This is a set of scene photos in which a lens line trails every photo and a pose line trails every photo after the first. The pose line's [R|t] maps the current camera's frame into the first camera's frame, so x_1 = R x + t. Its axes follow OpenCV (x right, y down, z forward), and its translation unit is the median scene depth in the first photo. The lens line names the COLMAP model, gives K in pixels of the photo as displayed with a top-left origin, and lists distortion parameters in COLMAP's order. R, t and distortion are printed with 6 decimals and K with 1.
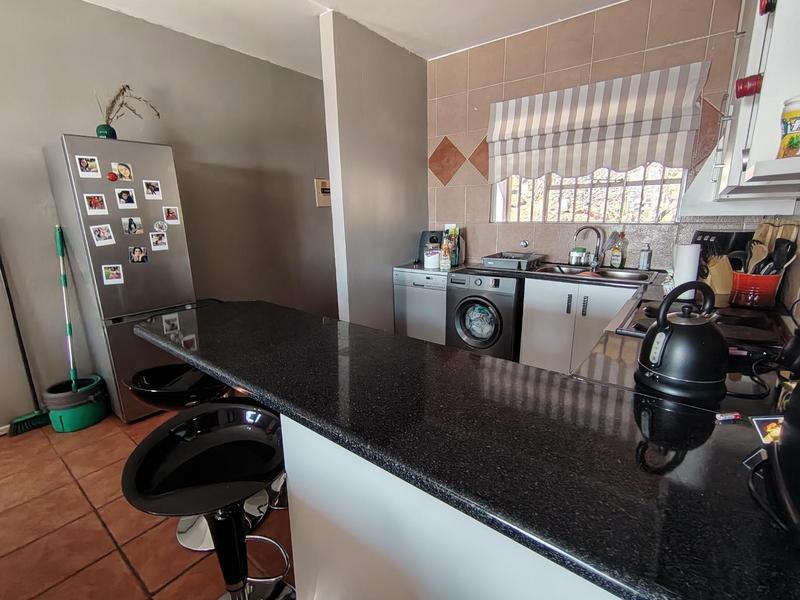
lens RADIAL K [[371.3, 0, 401.2], [0, 371.3, 300.2], [0, 0, 1]] dist [-0.002368, -0.001084]
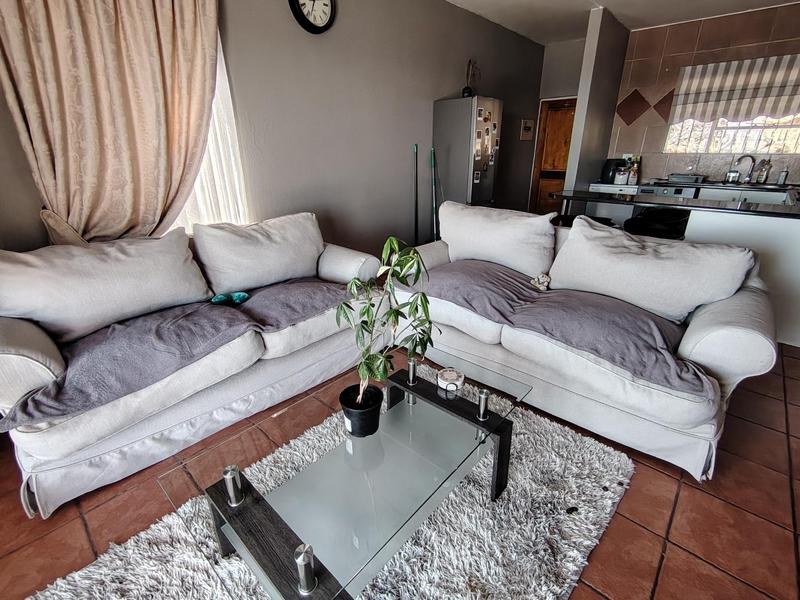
lens RADIAL K [[371.3, 0, 401.2], [0, 371.3, 300.2], [0, 0, 1]] dist [-0.002368, -0.001084]
pose [[0.996840, 0.040408, -0.068391, -0.813650], [-0.029712, 0.988126, 0.150747, 0.211783], [0.073671, -0.148238, 0.986204, -0.731294]]
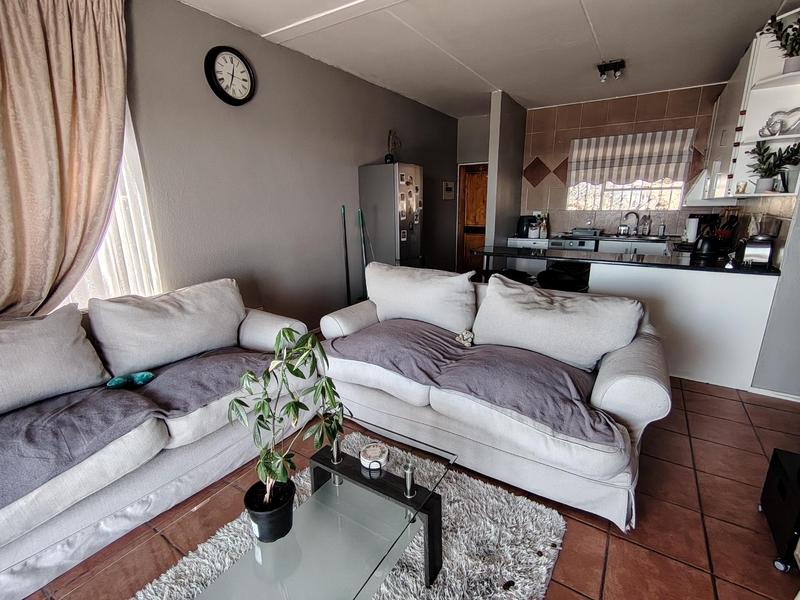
lens RADIAL K [[371.3, 0, 401.2], [0, 371.3, 300.2], [0, 0, 1]] dist [-0.002368, -0.001084]
pose [[0.996303, -0.015431, 0.084509, -0.779803], [0.013950, 0.999739, 0.018086, 0.183265], [-0.084766, -0.016840, 0.996259, -0.721095]]
